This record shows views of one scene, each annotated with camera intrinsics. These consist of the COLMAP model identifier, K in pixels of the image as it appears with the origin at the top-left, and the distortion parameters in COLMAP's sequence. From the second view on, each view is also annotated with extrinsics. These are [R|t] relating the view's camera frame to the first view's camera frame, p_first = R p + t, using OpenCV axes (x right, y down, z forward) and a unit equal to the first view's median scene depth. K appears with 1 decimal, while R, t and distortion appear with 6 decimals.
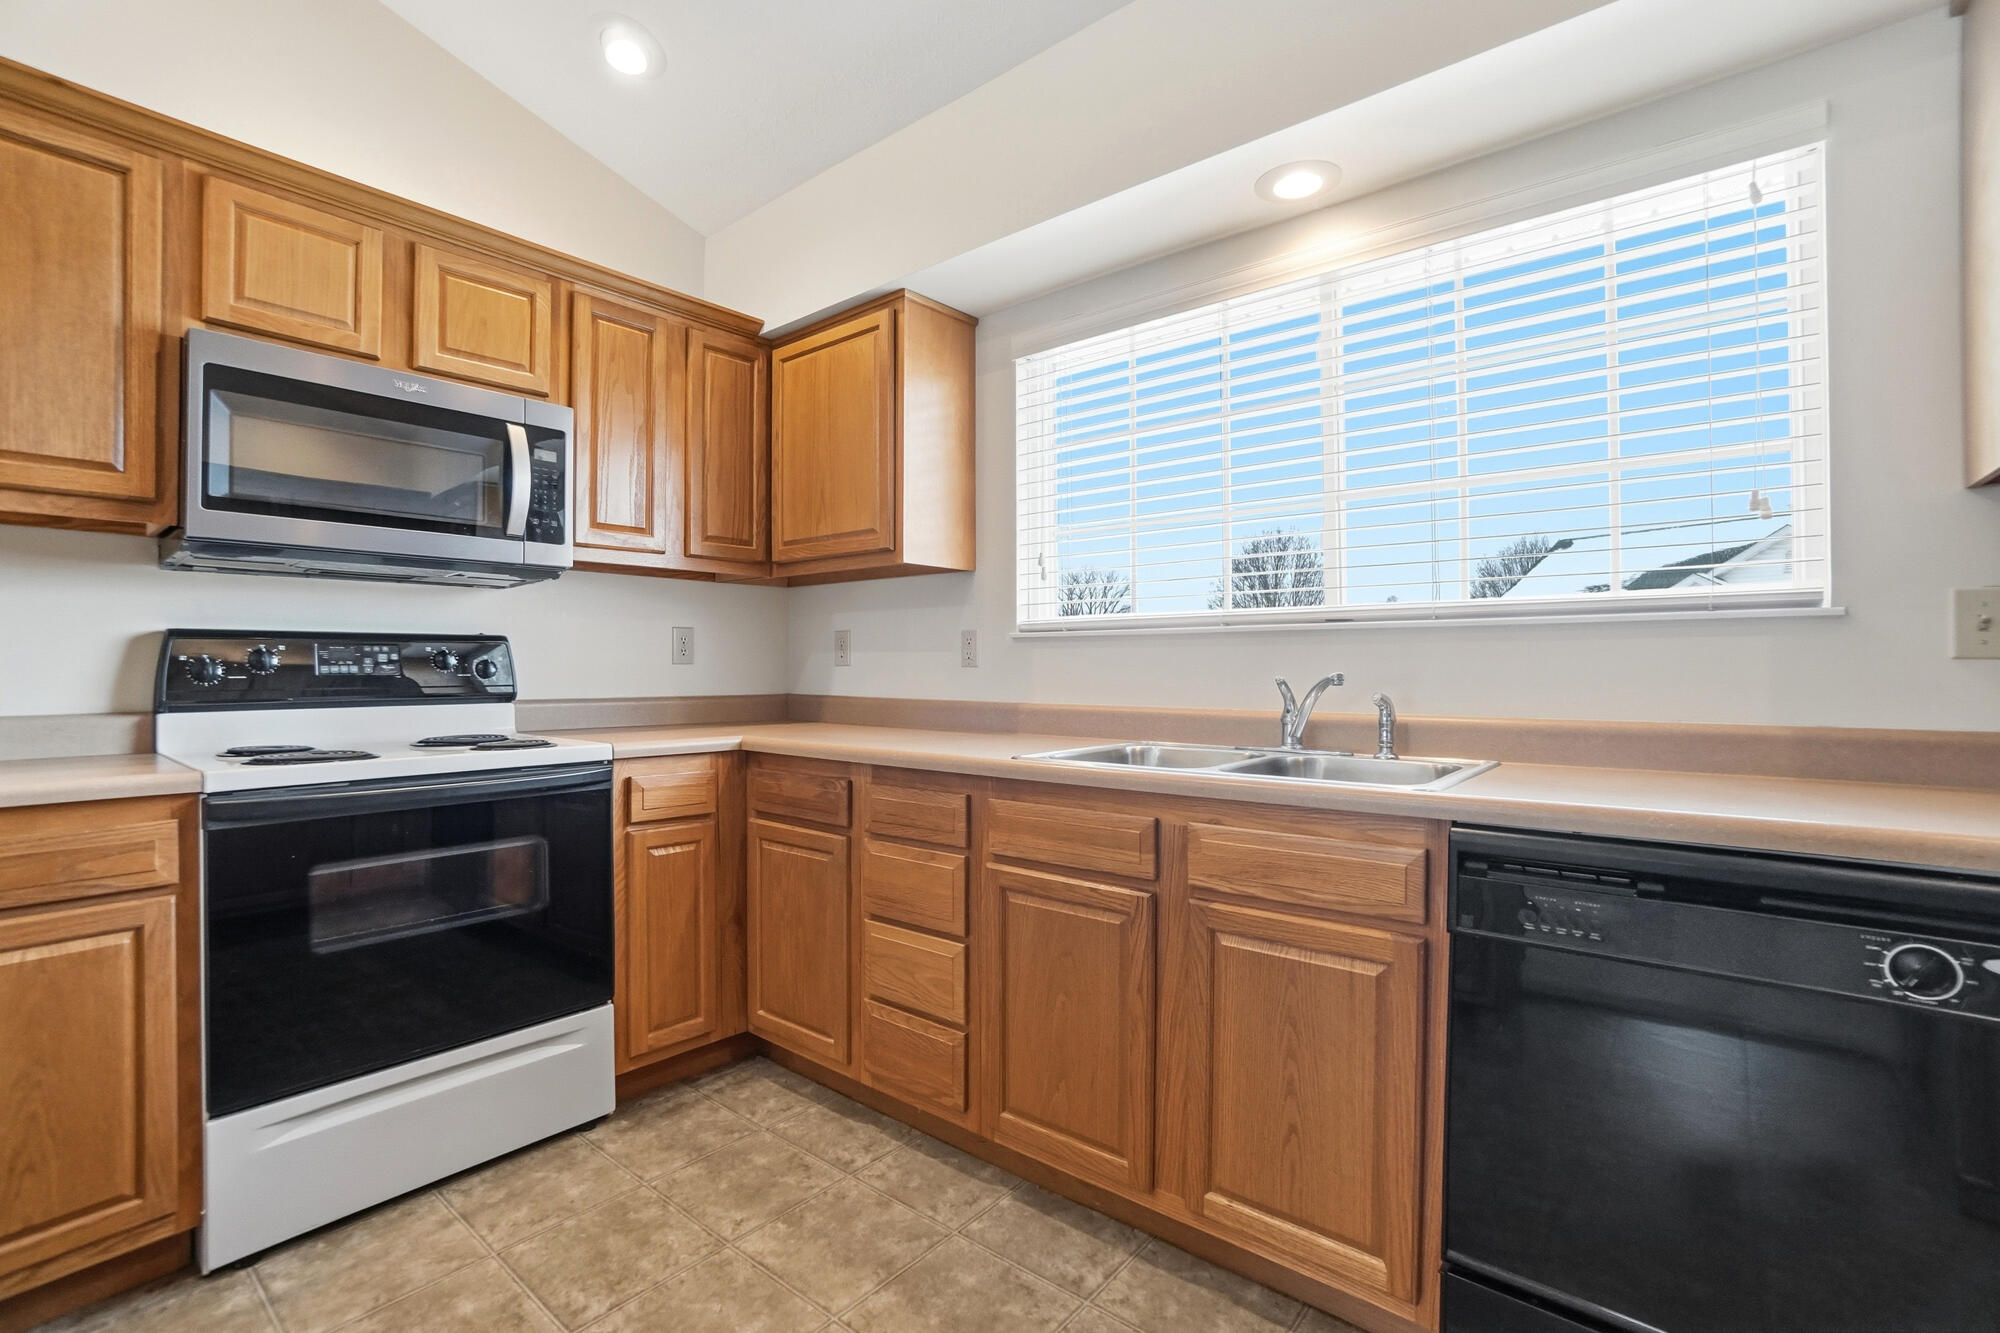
lens RADIAL K [[890.4, 0, 992.8], [0, 890.4, 662.2], [0, 0, 1]] dist [-0.053385, 0.016761]
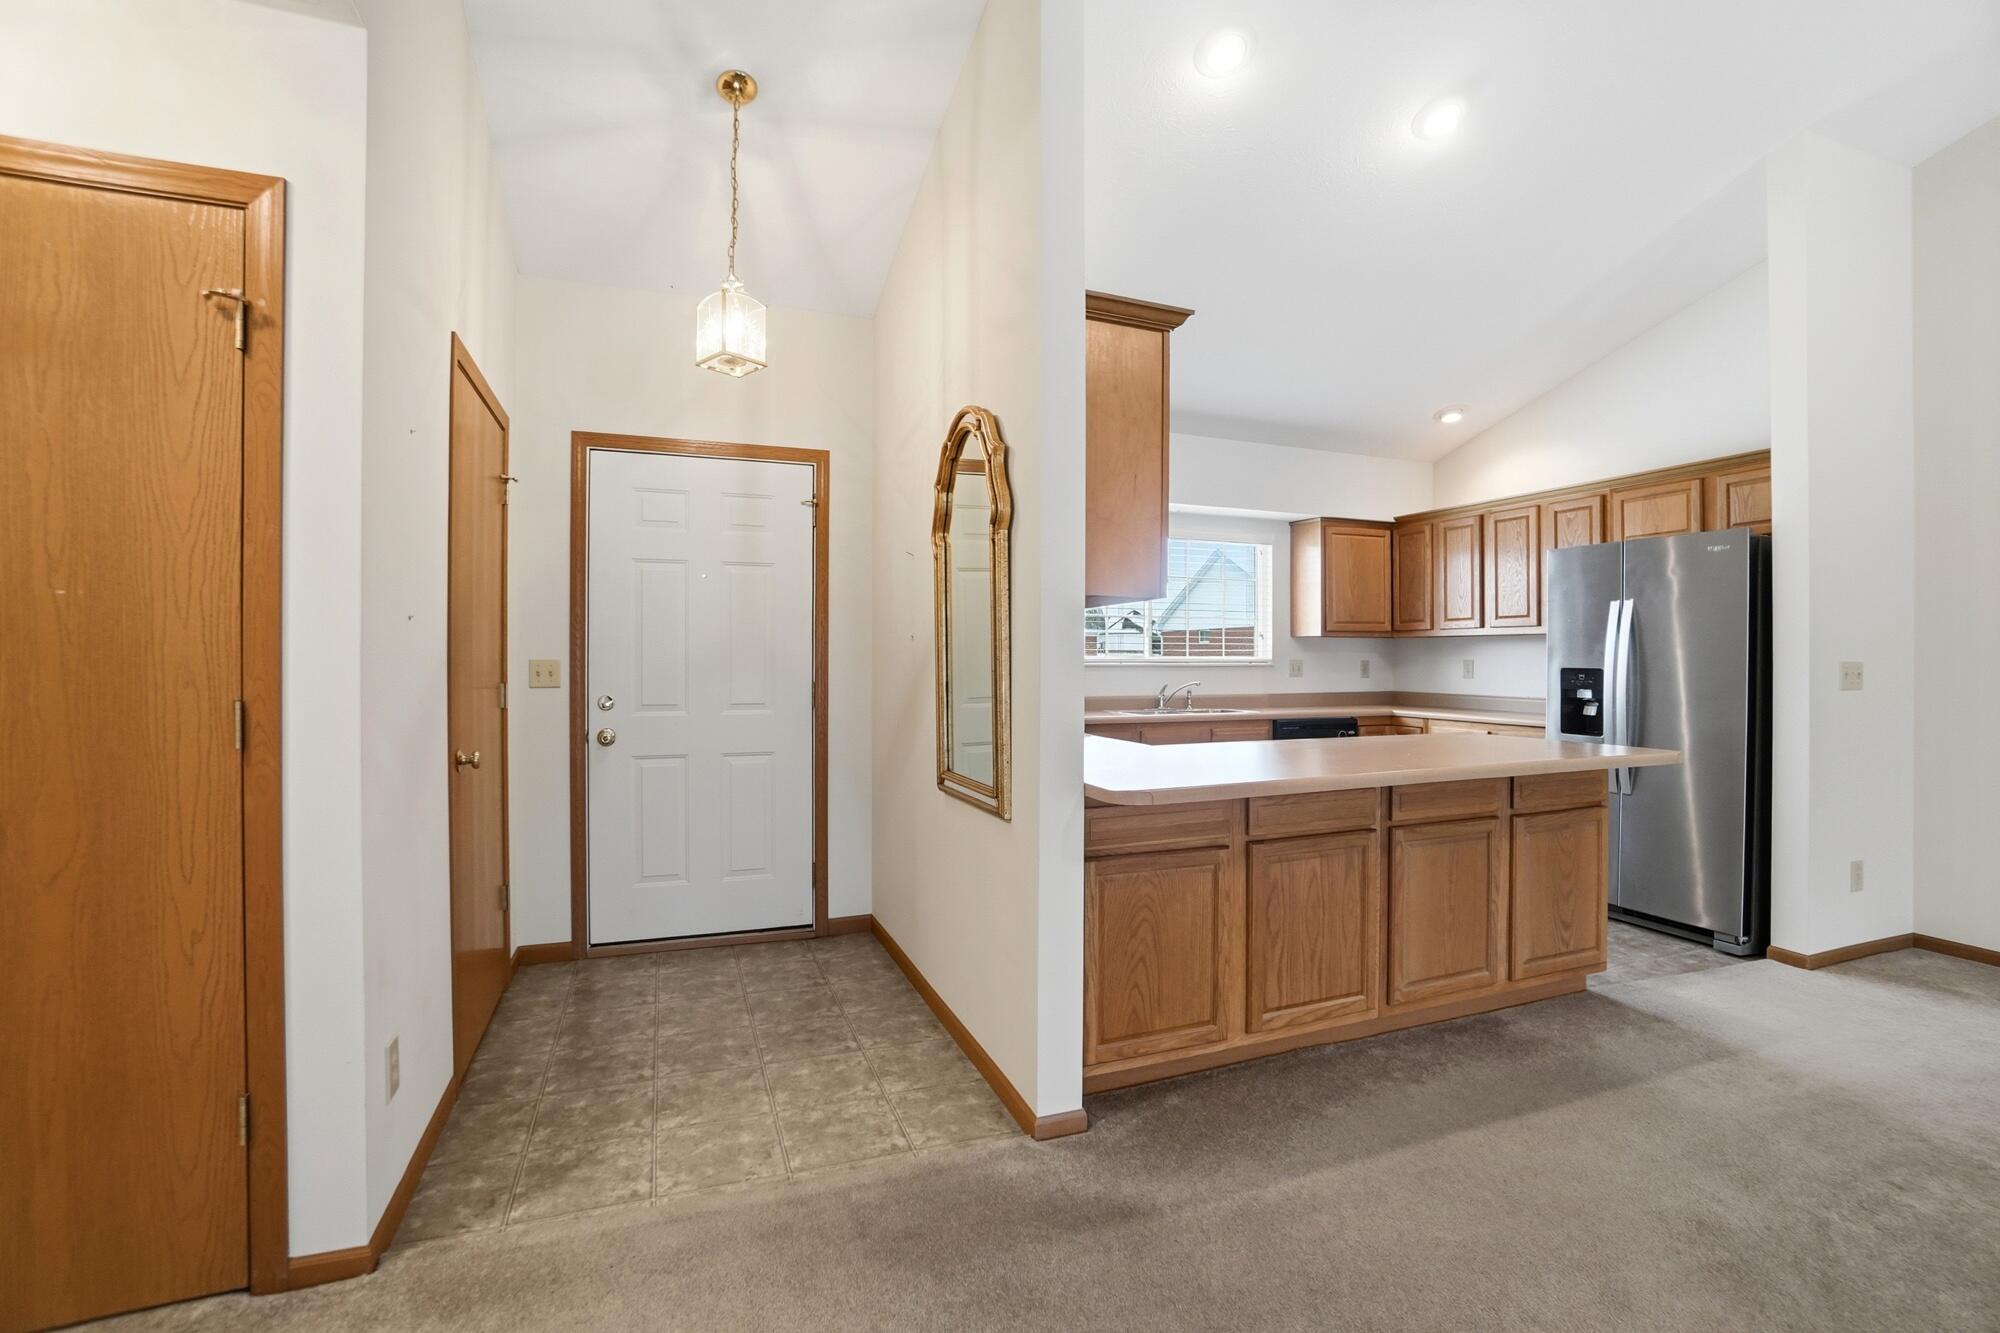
lens RADIAL K [[890.4, 0, 996.8], [0, 890.4, 669.9], [0, 0, 1]] dist [-0.053385, 0.016761]
pose [[0.495448, -0.004695, 0.868625, -2.578696], [-0.005625, 0.999947, 0.008614, -0.051623], [-0.868619, -0.009154, 0.495396, 0.057250]]
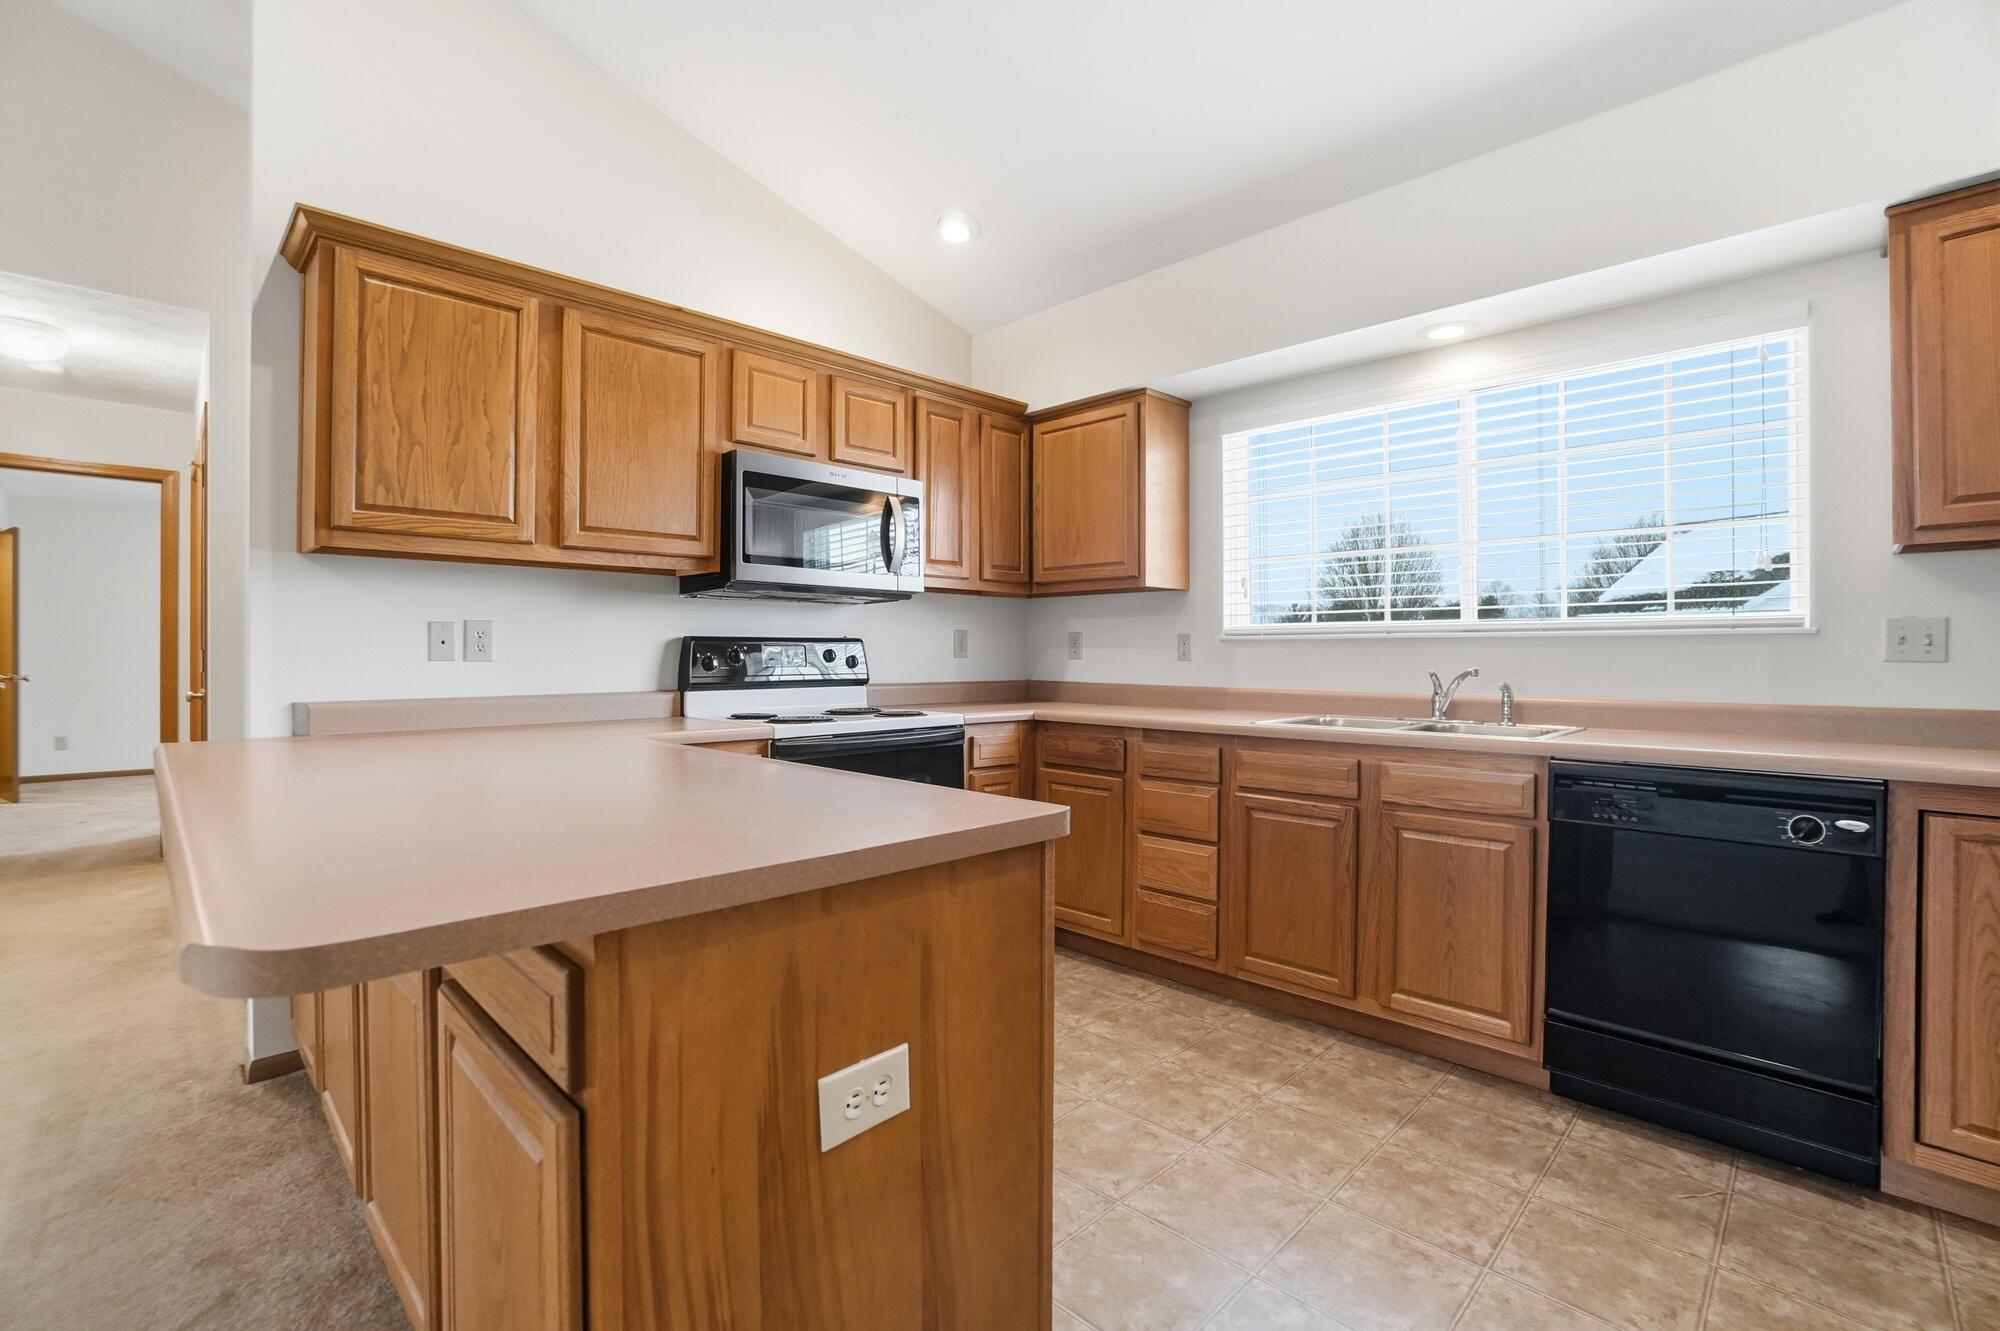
lens RADIAL K [[890.4, 0, 1000.8], [0, 890.4, 652.0], [0, 0, 1]] dist [-0.053385, 0.016761]
pose [[0.995882, 0.001900, -0.090638, -0.271638], [-0.001481, 0.999988, 0.004691, -0.020297], [0.090646, -0.004538, 0.995873, -0.550497]]
